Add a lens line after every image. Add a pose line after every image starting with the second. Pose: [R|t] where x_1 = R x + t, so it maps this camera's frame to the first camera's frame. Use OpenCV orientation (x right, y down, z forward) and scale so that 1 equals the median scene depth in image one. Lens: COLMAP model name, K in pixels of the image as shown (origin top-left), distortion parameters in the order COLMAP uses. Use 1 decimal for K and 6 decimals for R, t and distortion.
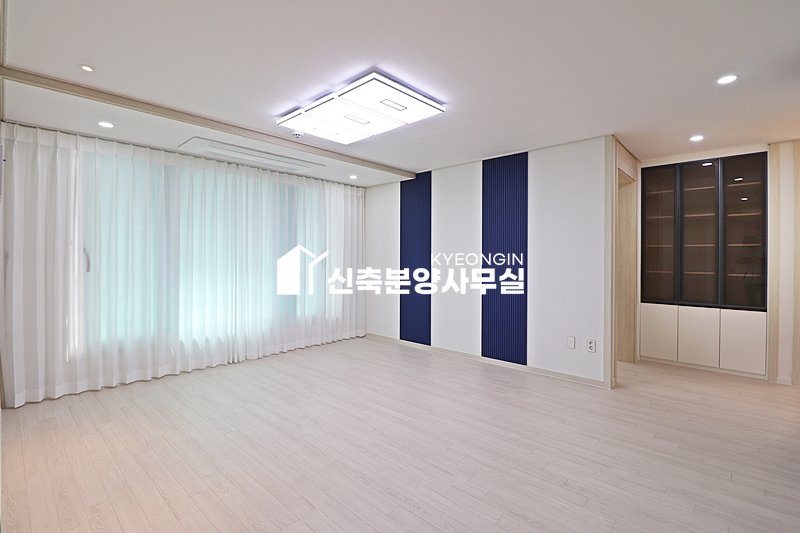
lens RADIAL K [[370.3, 0, 399.6], [0, 370.3, 259.1], [0, 0, 1]] dist [0.000145, -0.000170]
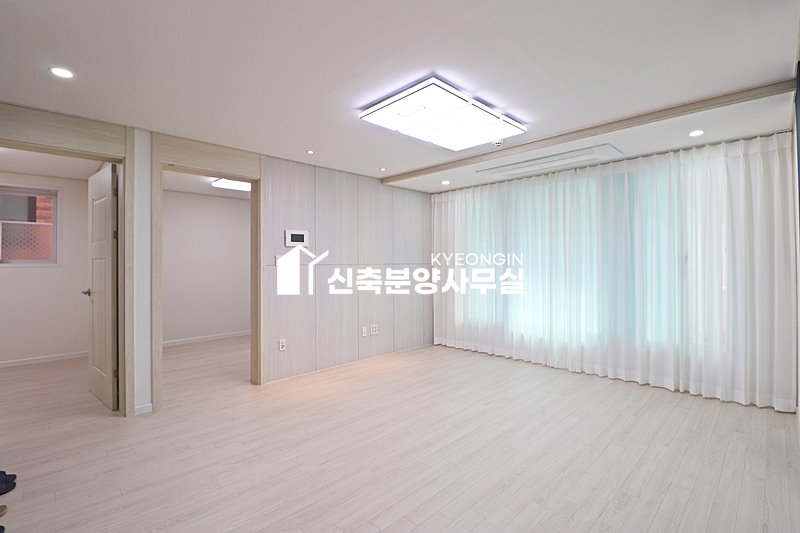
lens RADIAL K [[372.8, 0, 401.1], [0, 372.8, 252.5], [0, 0, 1]] dist [-0.003905, -0.000507]
pose [[-0.048167, -0.033719, -0.998270, 0.794410], [-0.001990, 0.999431, -0.033662, -0.000573], [0.998837, 0.000365, -0.048207, 0.831916]]
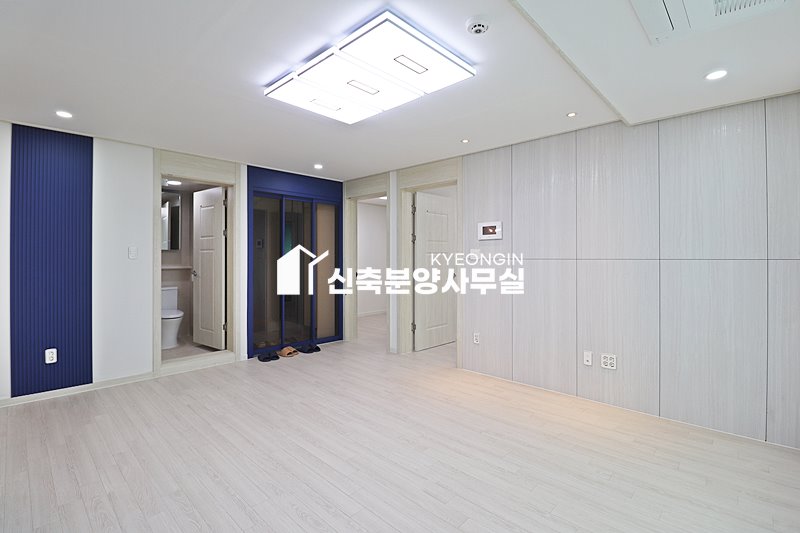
lens RADIAL K [[372.8, 0, 401.1], [0, 372.8, 252.5], [0, 0, 1]] dist [-0.003905, -0.000507]
pose [[-0.999917, -0.003030, 0.012536, -0.186315], [-0.003024, 0.999995, 0.000509, -0.021496], [-0.012538, 0.000471, -0.999921, 1.621909]]
